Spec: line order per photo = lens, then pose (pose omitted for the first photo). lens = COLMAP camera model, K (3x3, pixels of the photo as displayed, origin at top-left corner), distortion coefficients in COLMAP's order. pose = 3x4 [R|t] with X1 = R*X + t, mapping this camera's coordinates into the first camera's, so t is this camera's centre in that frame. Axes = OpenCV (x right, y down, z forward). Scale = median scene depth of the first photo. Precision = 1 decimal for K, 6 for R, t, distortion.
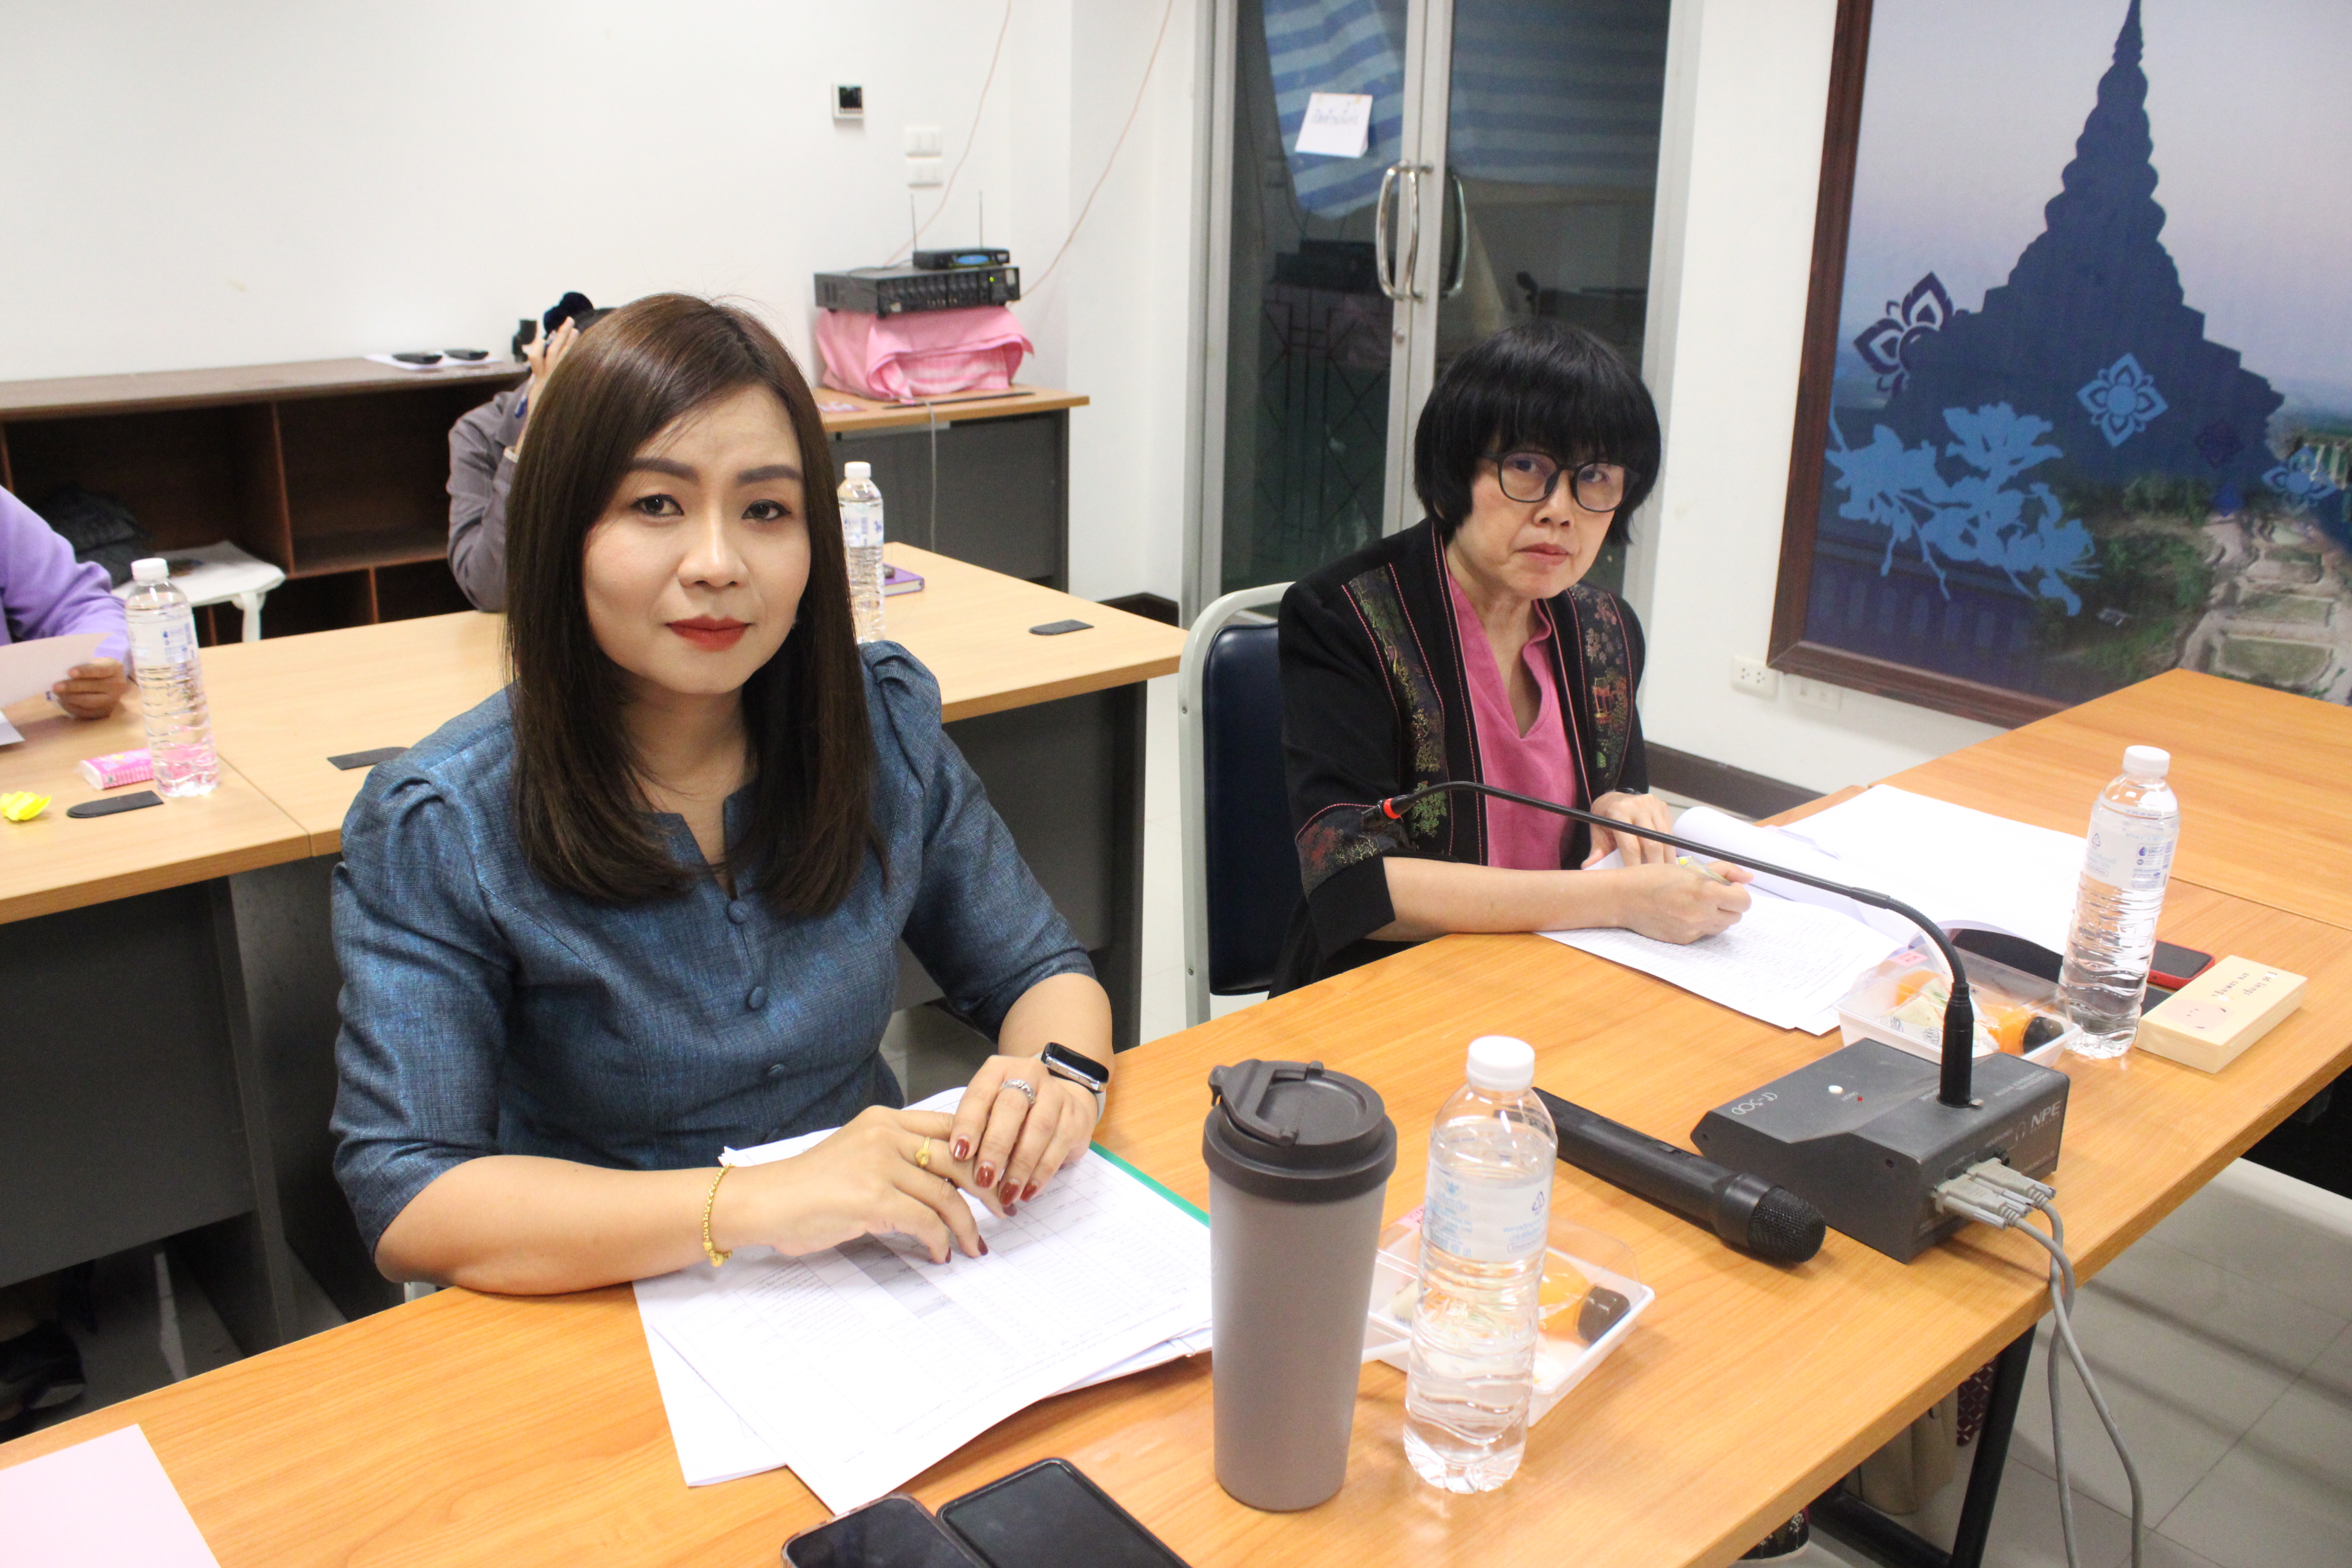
lens RADIAL K [[1959.2, 0, 1176.0], [0, 1959.2, 784.0], [0, 0, 1]] dist [-0.161899, 0.134554]
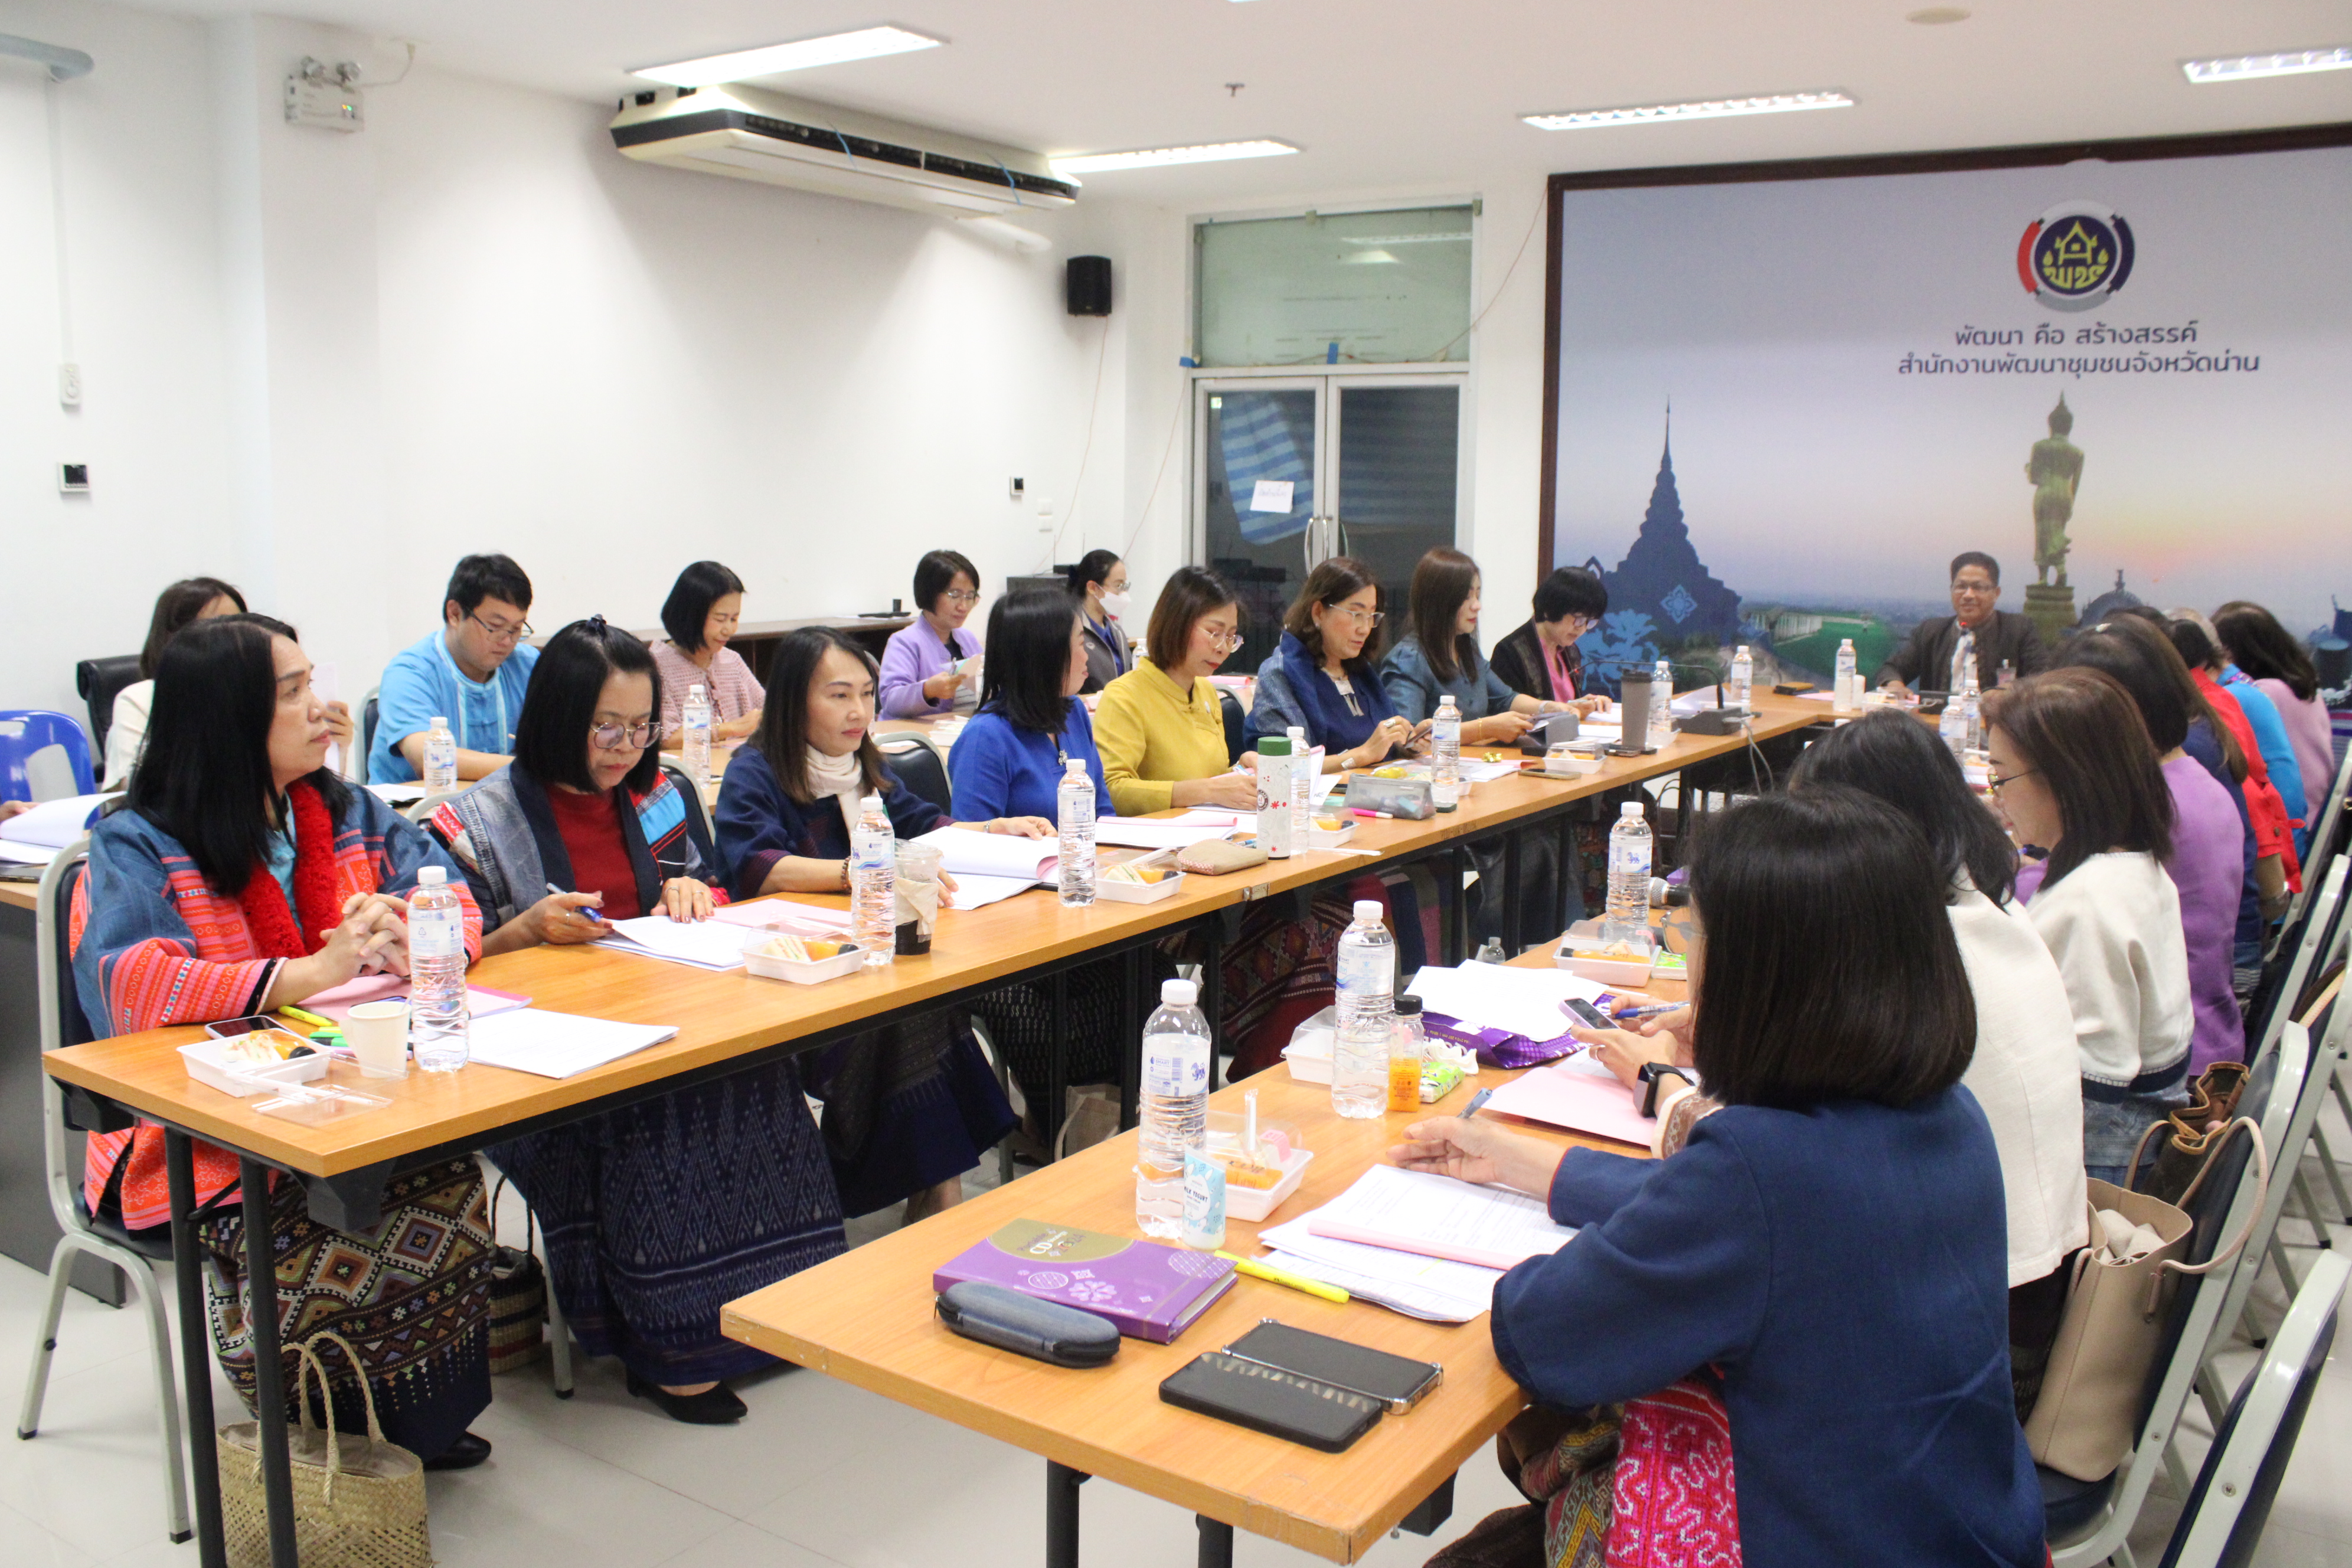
lens RADIAL K [[1959.2, 0, 1176.0], [0, 1959.2, 784.0], [0, 0, 1]] dist [-0.161899, 0.134554]
pose [[0.965472, -0.048814, 0.255893, -0.756470], [0.091797, 0.983030, -0.158824, 0.353296], [-0.243797, 0.176830, 0.953569, -1.149424]]
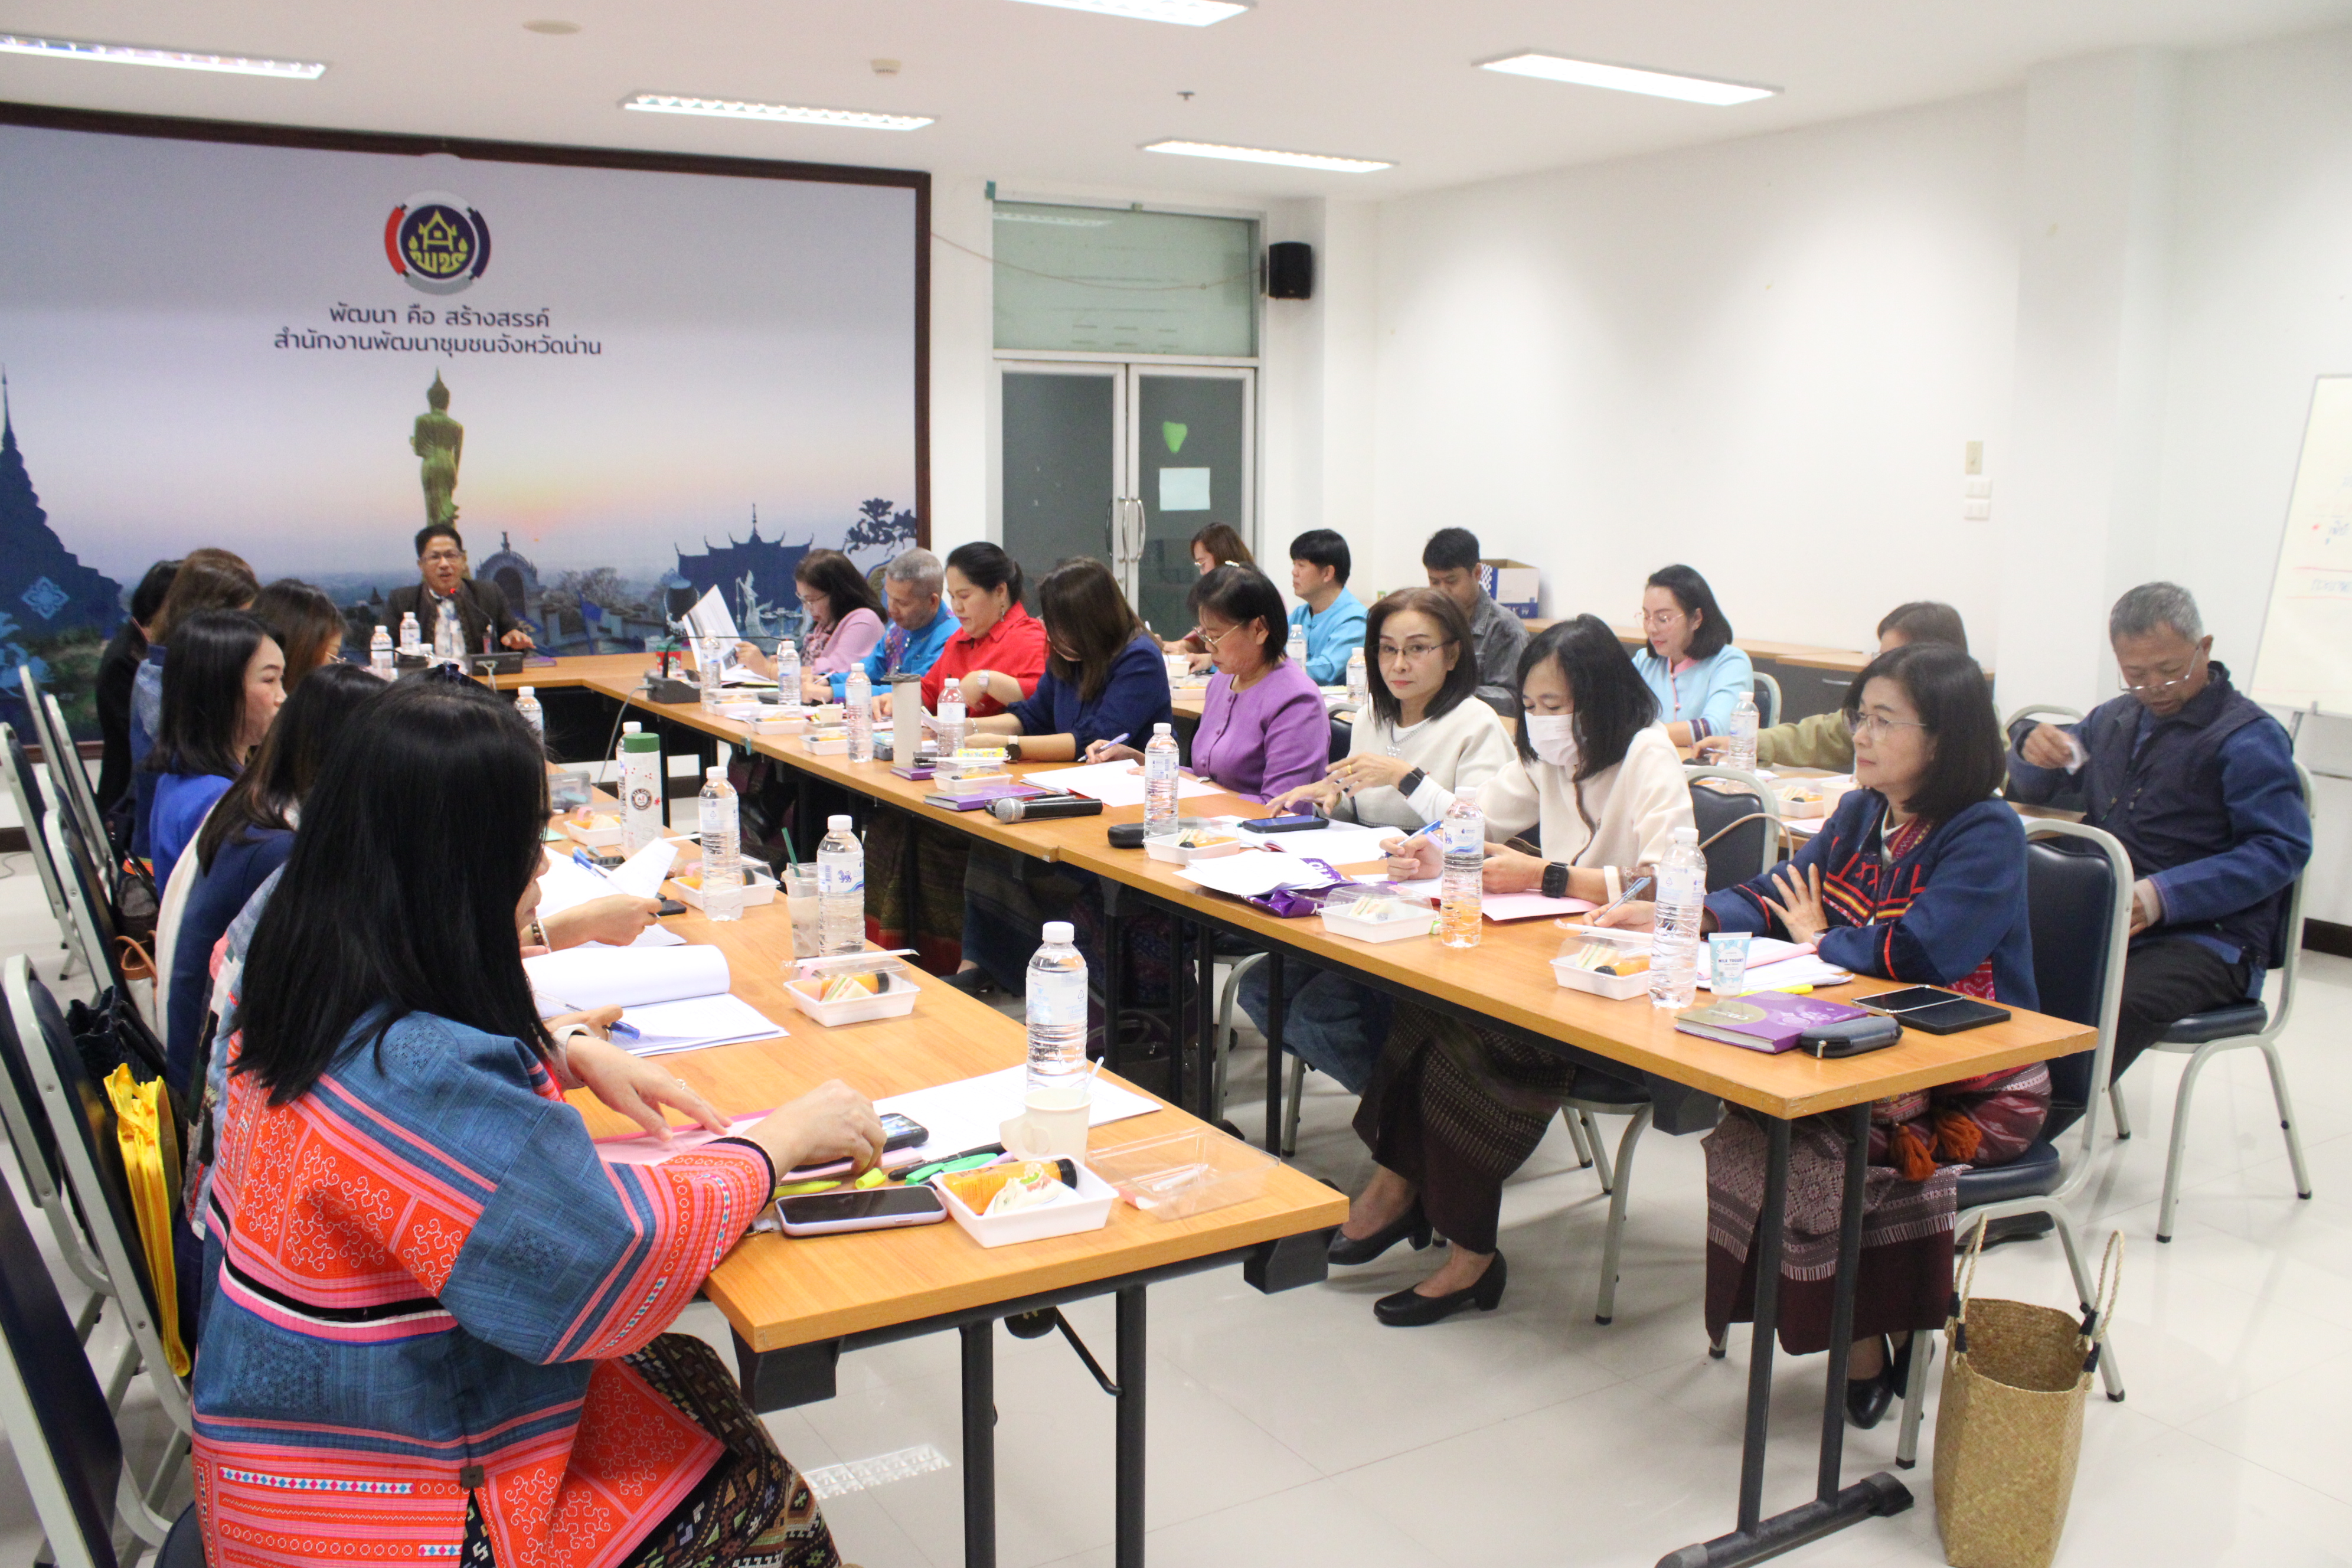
lens RADIAL K [[1959.2, 0, 1176.0], [0, 1959.2, 784.0], [0, 0, 1]] dist [-0.161899, 0.134554]
pose [[0.175650, -0.173504, 0.969042, -1.391899], [0.310180, 0.943963, 0.112790, 0.157574], [-0.934310, 0.280766, 0.219625, -0.624094]]
